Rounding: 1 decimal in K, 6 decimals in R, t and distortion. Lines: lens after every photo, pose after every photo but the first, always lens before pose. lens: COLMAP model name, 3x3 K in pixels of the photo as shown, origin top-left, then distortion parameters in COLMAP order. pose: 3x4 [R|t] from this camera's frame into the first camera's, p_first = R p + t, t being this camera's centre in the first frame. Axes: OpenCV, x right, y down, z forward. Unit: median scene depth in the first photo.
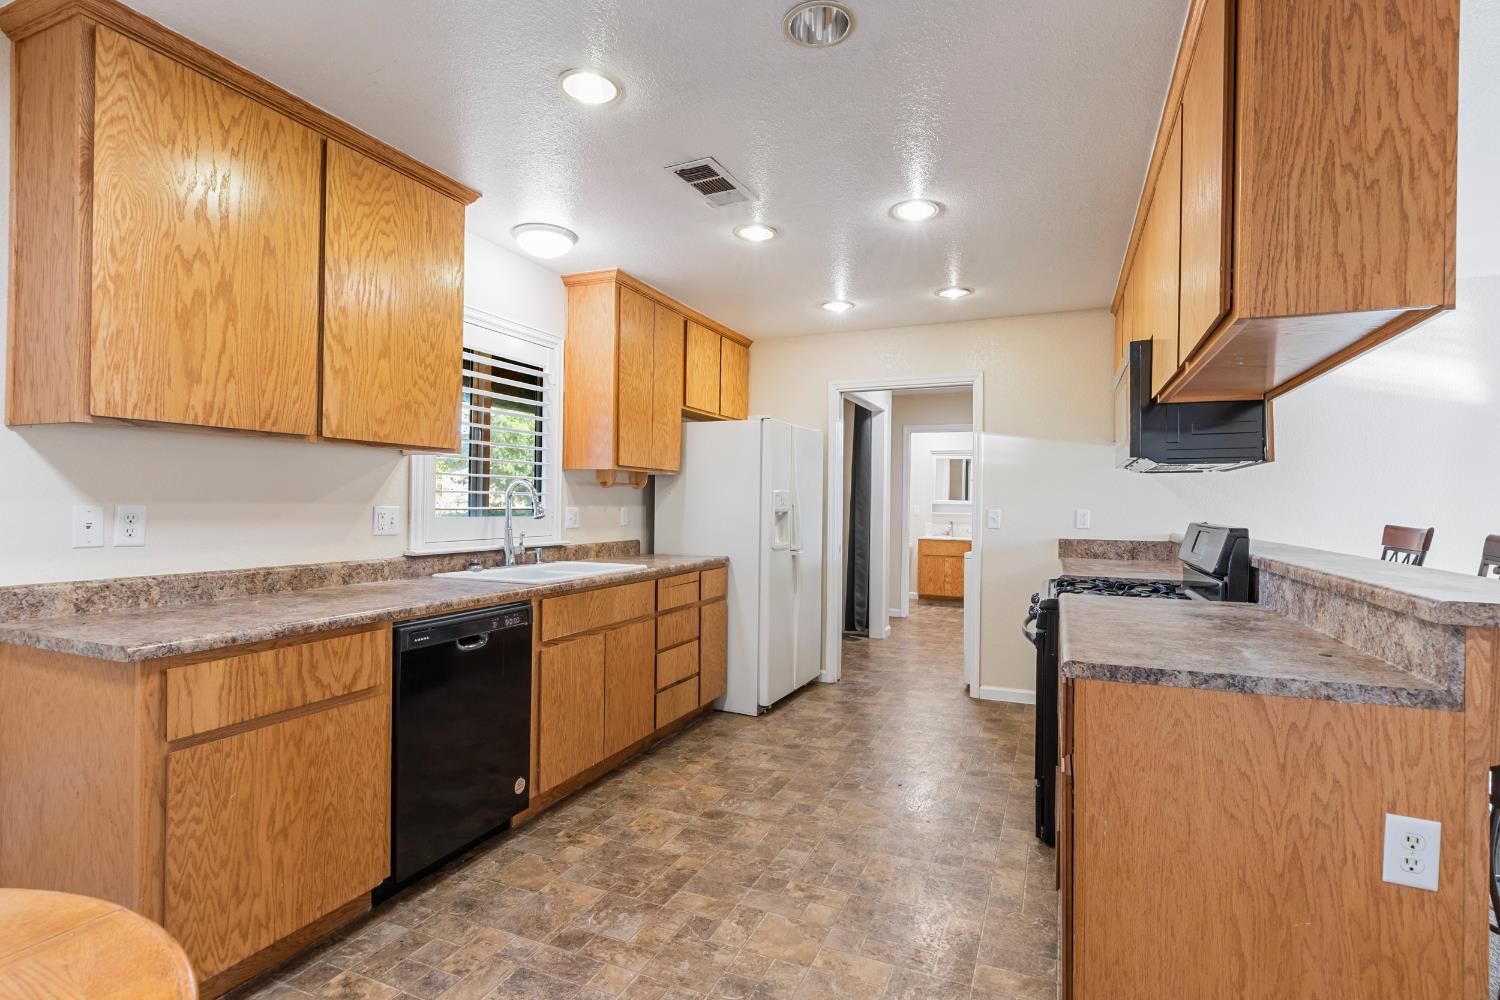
lens RADIAL K [[734.5, 0, 747.8], [0, 734.5, 505.4], [0, 0, 1]] dist [0.001501, 0.000087]
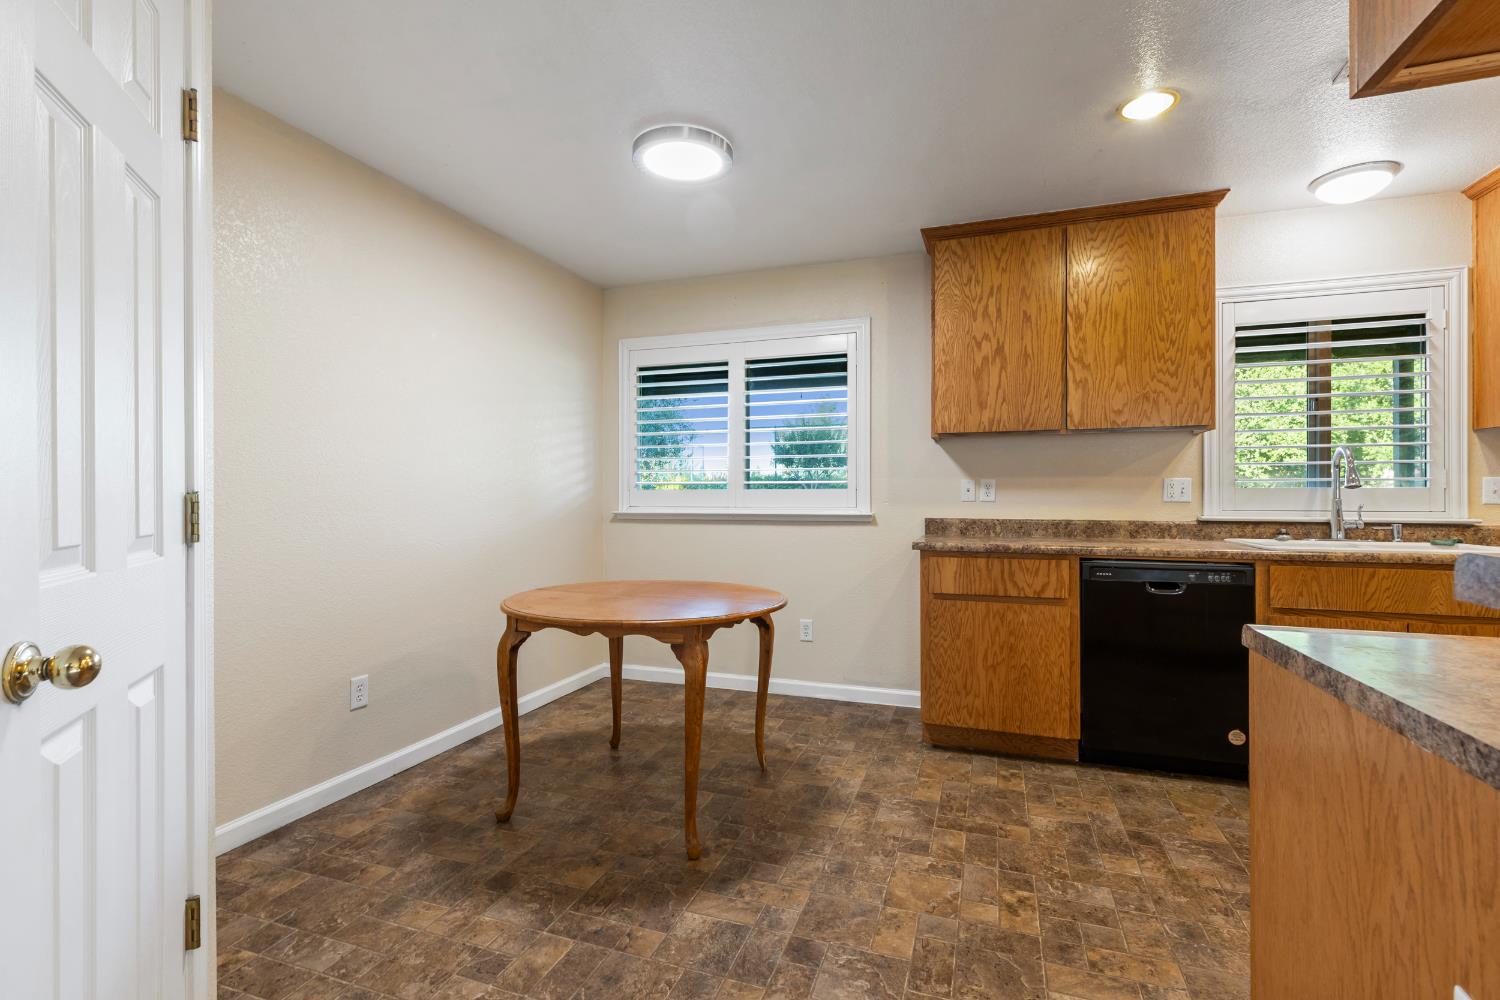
lens RADIAL K [[671.1, 0, 750.3], [0, 671.1, 495.8], [0, 0, 1]] dist [0.009346, 0.000820]
pose [[0.071553, -0.007993, -0.997405, 0.769870], [-0.003304, 0.999961, -0.008251, 0.056331], [0.997431, 0.003885, 0.071524, 0.291438]]
